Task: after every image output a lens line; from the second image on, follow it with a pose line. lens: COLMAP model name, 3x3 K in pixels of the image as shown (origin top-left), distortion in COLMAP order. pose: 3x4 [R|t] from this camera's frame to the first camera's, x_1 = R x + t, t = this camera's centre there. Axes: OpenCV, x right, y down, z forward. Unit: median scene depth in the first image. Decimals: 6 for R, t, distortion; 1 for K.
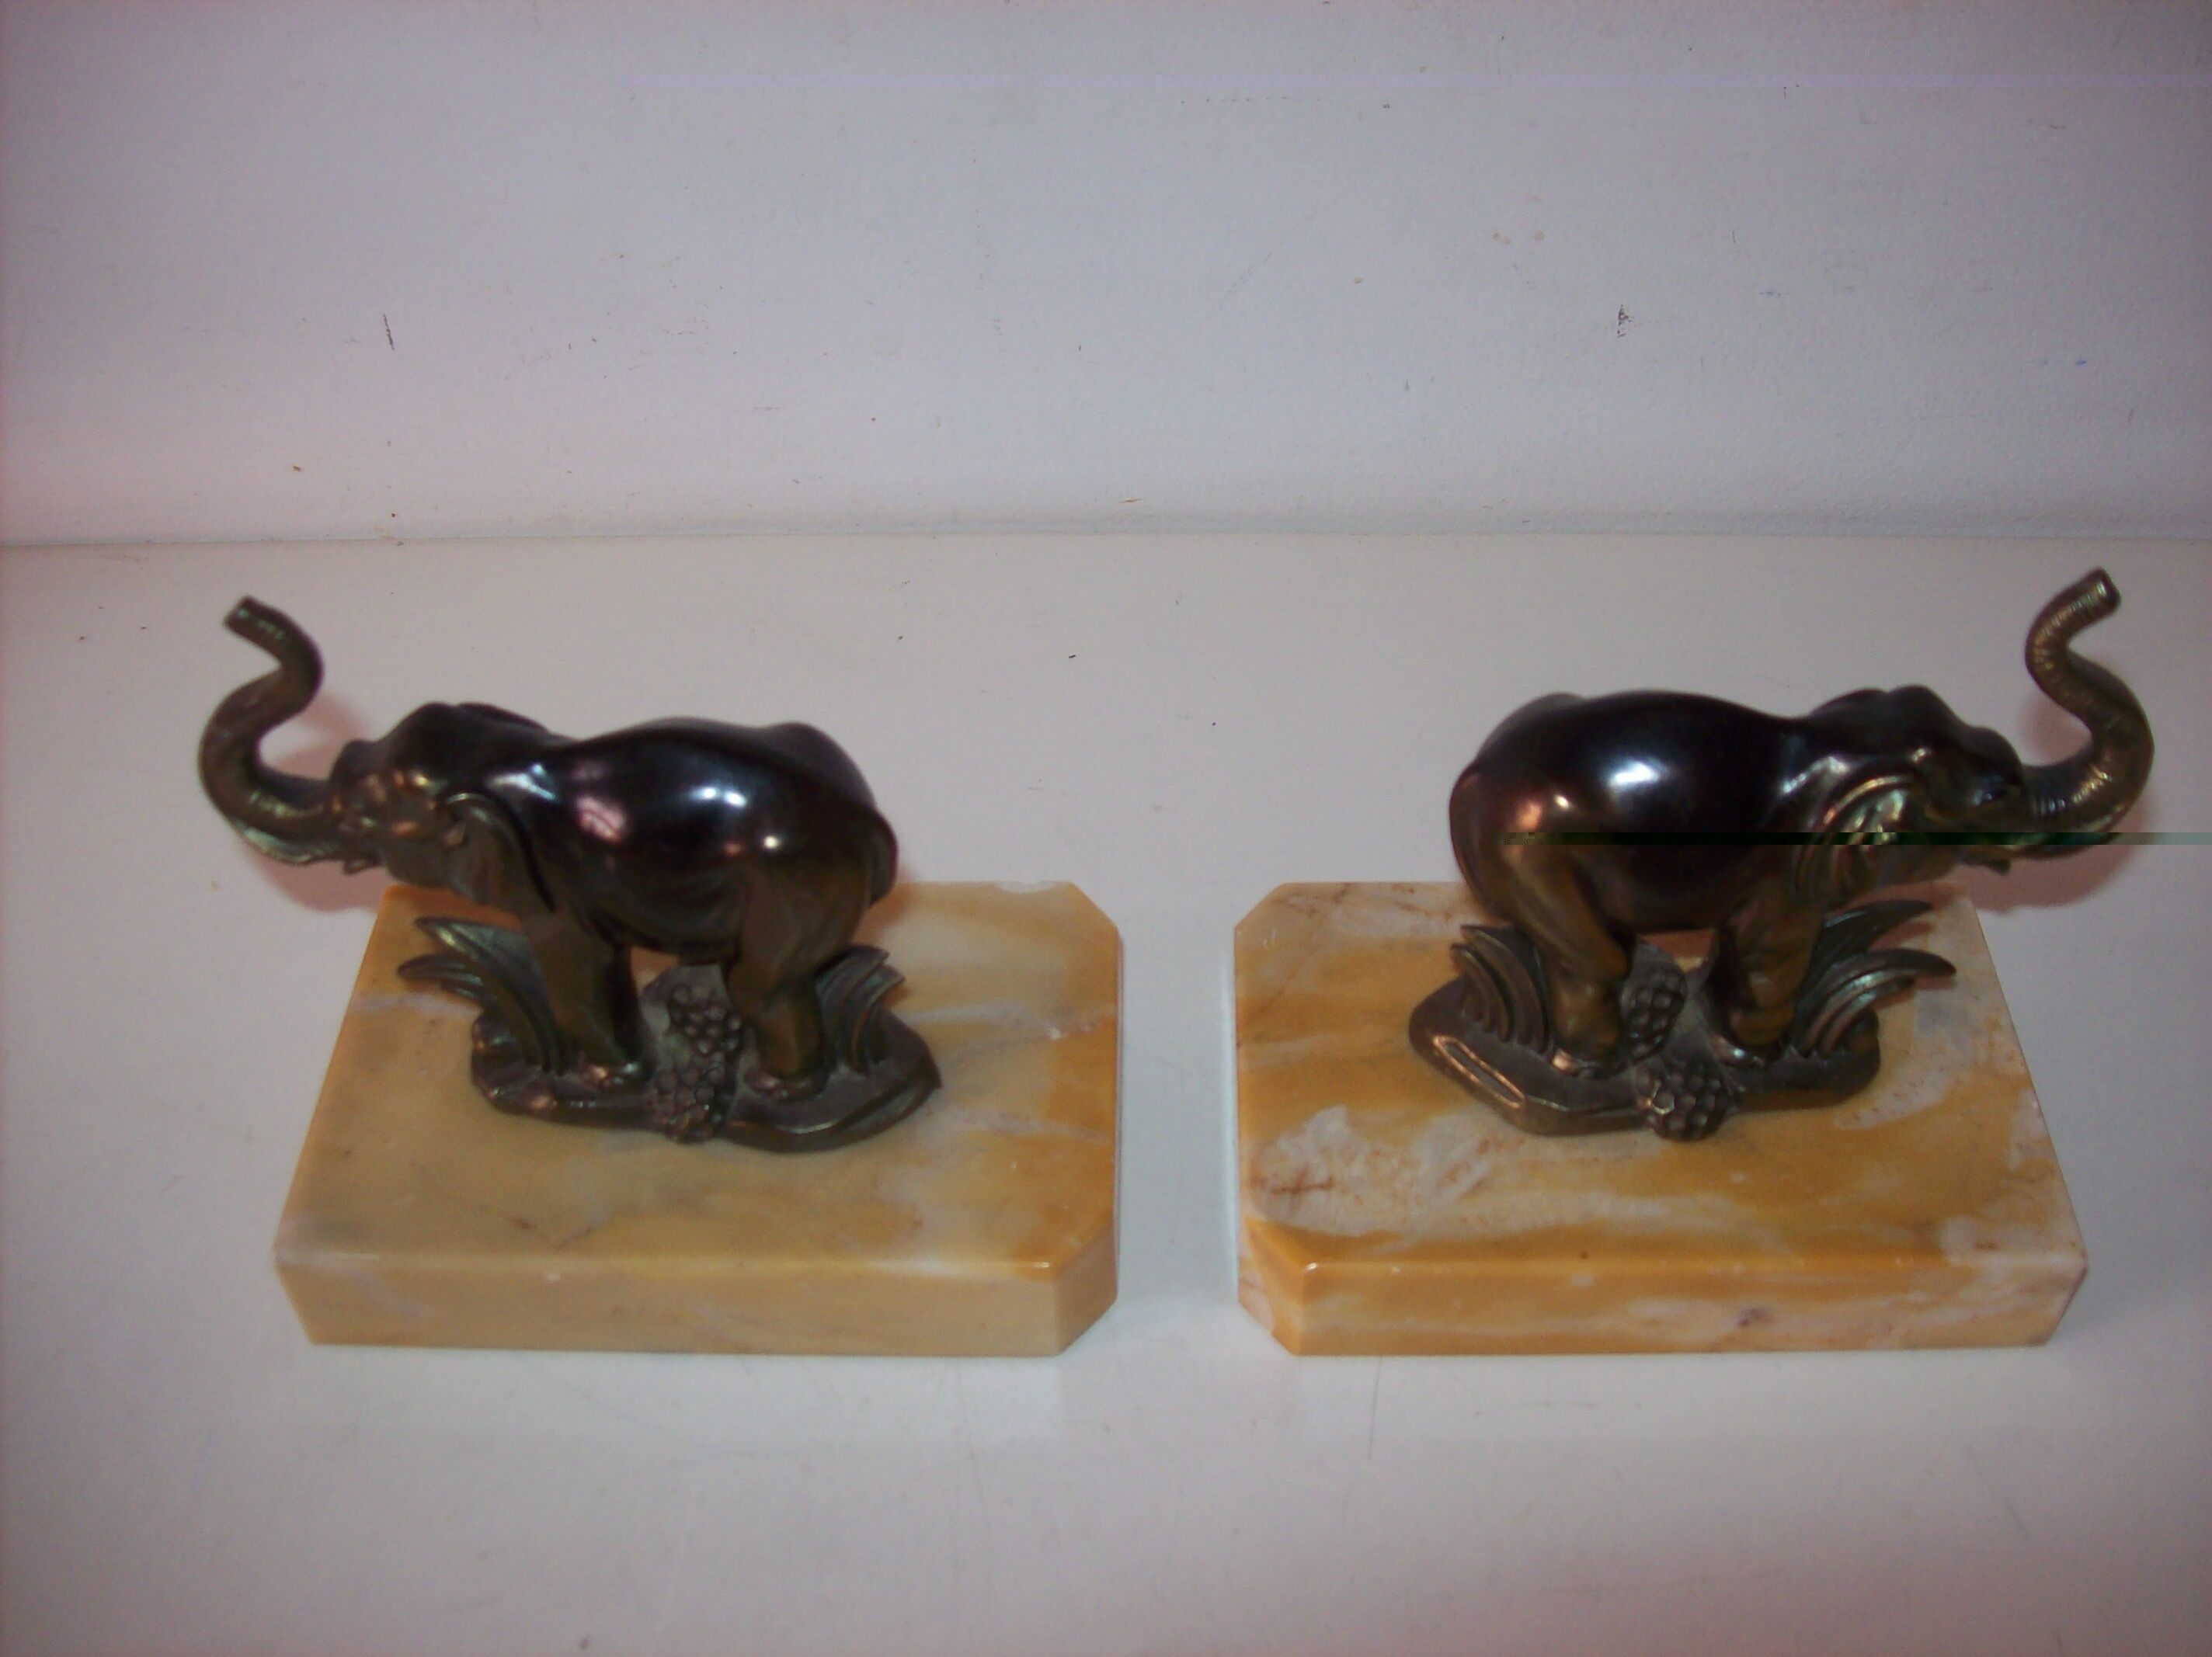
lens RADIAL K [[2319.8, 0, 1110.6], [0, 2319.8, 916.5], [0, 0, 1]] dist [-0.134411, 0.024745]
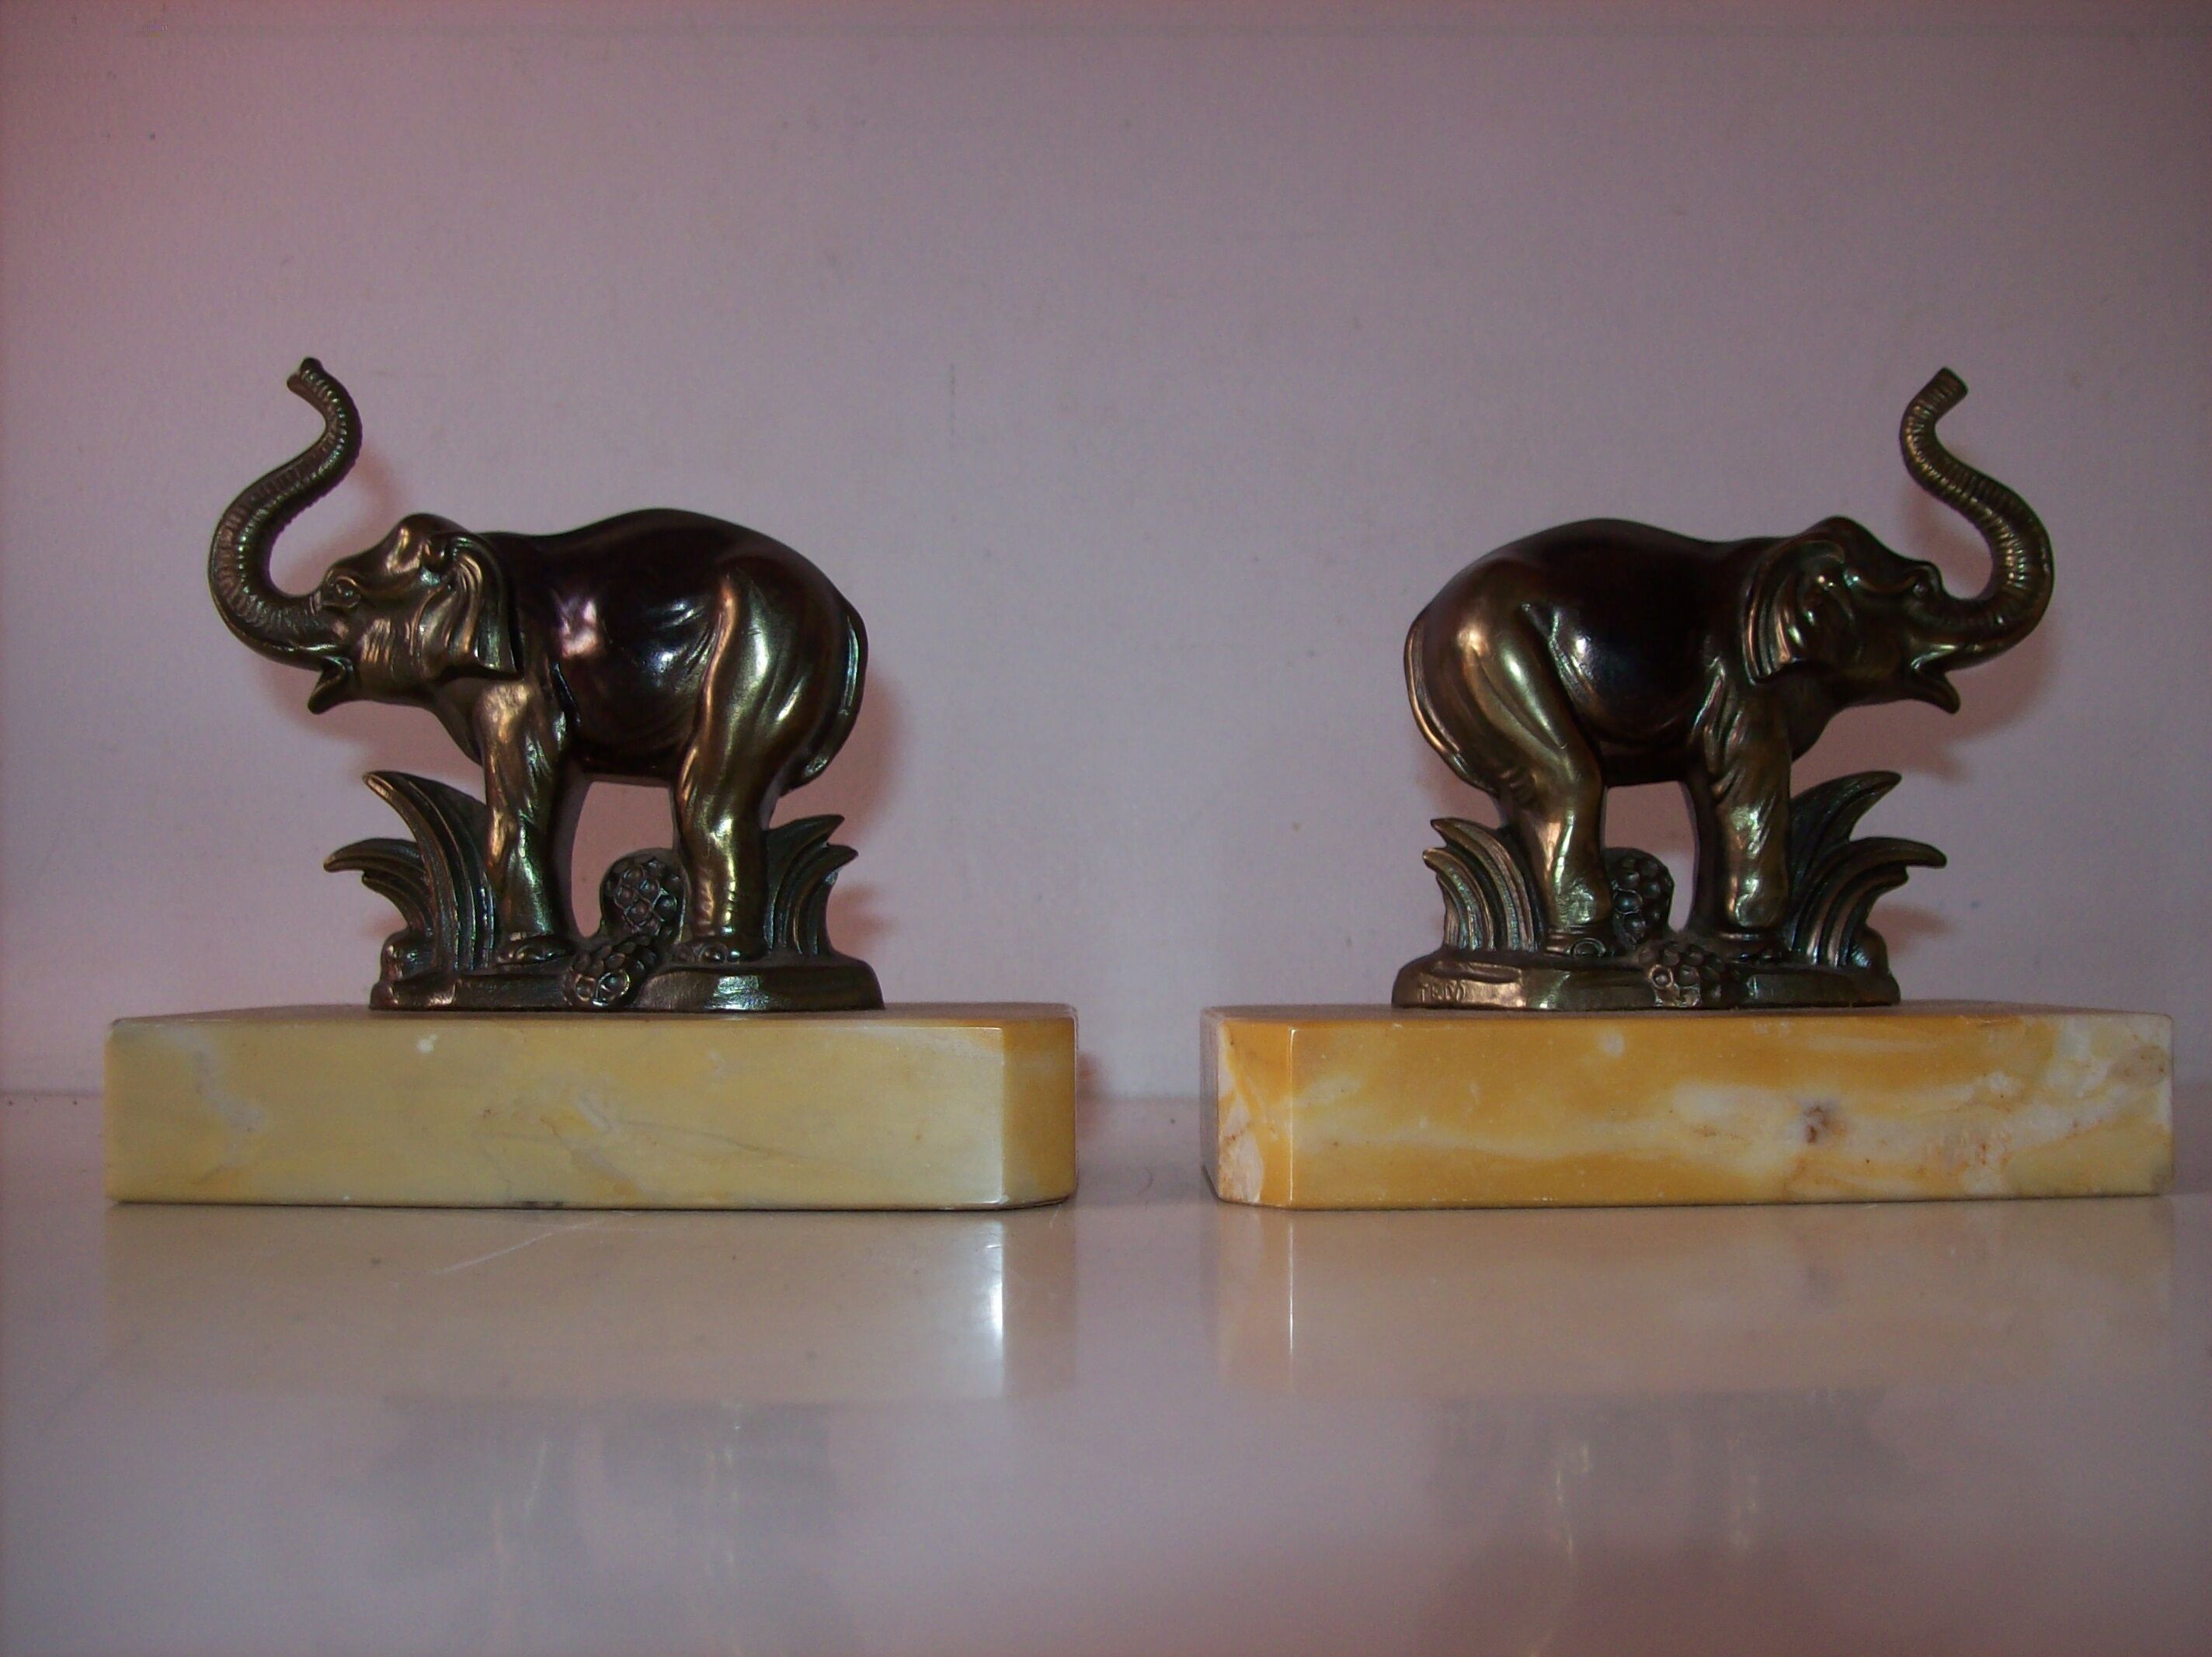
lens RADIAL K [[2319.8, 0, 1110.6], [0, 2319.8, 916.5], [0, 0, 1]] dist [-0.134411, 0.024745]
pose [[0.999650, 0.016421, 0.020754, -0.003844], [0.003675, 0.690489, -0.723334, 0.728462], [-0.026208, 0.723157, 0.690186, 0.353063]]
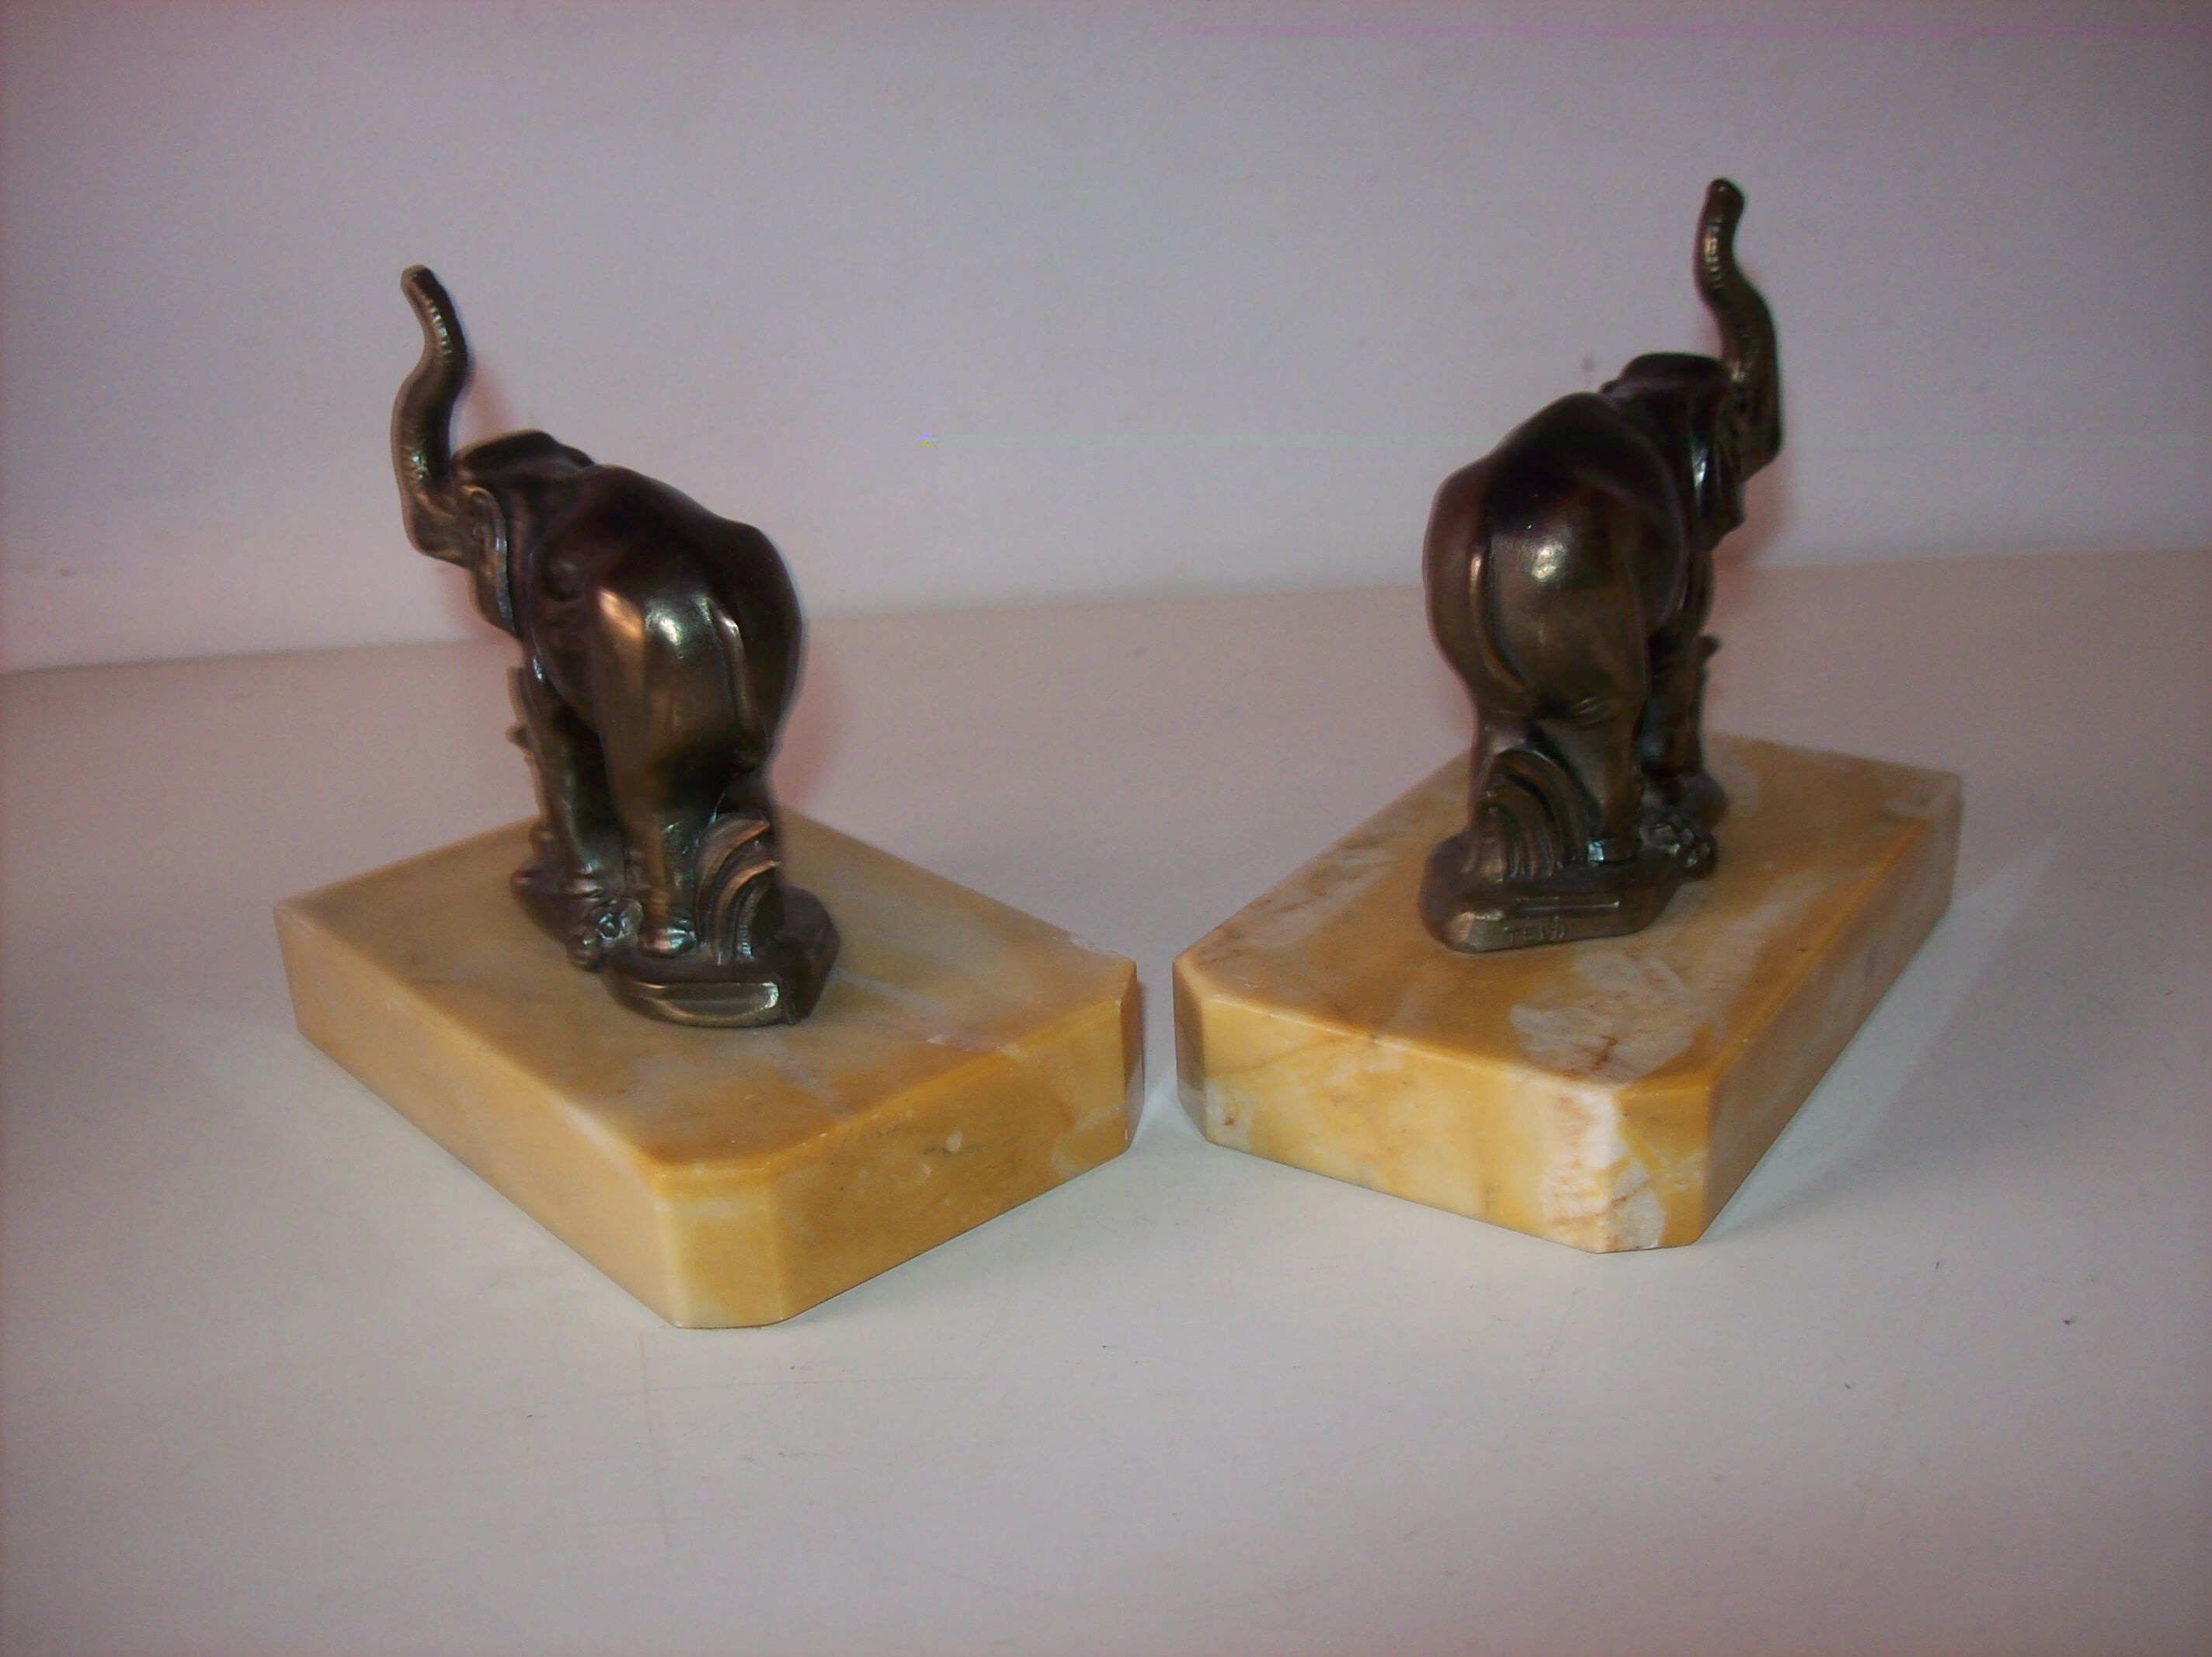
lens RADIAL K [[2319.8, 0, 1110.6], [0, 2319.8, 916.5], [0, 0, 1]] dist [-0.134411, 0.024745]
pose [[0.548425, -0.362557, 0.753513, -0.635662], [0.633434, 0.768390, -0.091313, 0.040029], [-0.545886, 0.527379, 0.651061, 0.510119]]
